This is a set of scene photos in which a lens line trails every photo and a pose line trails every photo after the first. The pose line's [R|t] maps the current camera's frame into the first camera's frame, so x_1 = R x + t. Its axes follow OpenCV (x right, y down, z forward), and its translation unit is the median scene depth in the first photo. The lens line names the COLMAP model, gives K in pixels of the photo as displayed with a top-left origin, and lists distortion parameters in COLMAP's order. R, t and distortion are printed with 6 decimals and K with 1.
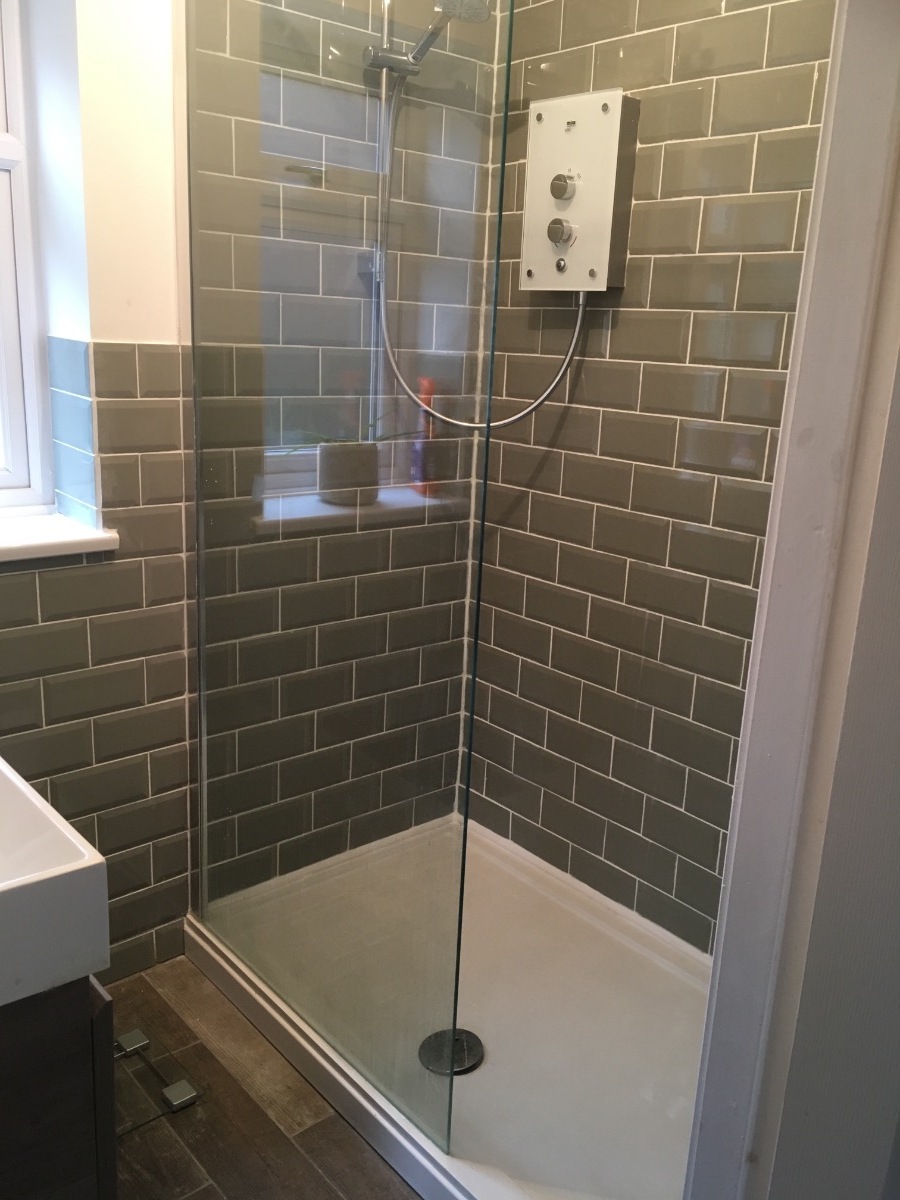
lens RADIAL K [[1024.1, 0, 450.0], [0, 1024.1, 600.0], [0, 0, 1]] dist [0.087844, -0.139315]
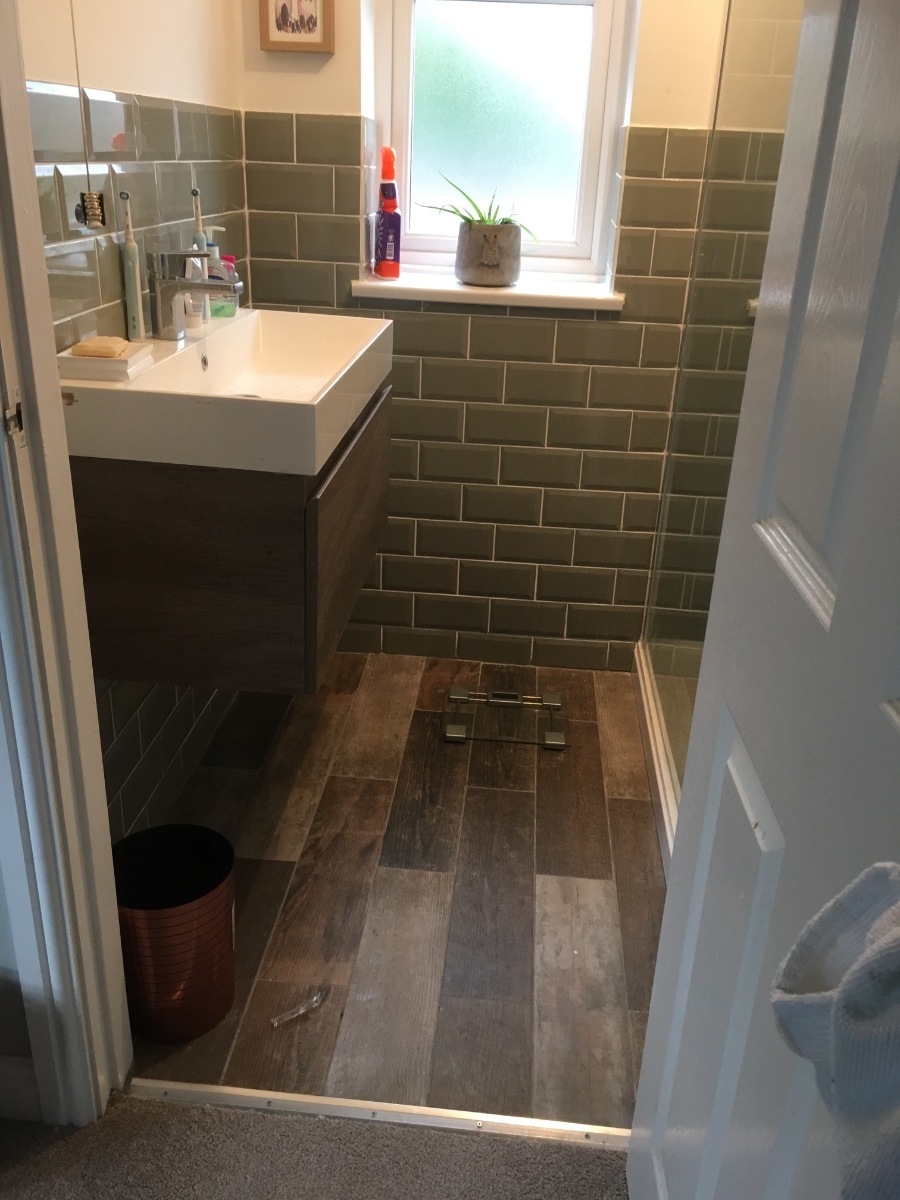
lens RADIAL K [[1024.1, 0, 450.0], [0, 1024.1, 600.0], [0, 0, 1]] dist [0.087844, -0.139315]
pose [[0.696970, 0.266993, -0.665543, 0.432154], [-0.190542, 0.963692, 0.187060, 0.089267], [0.691322, -0.003562, 0.722538, -0.013116]]
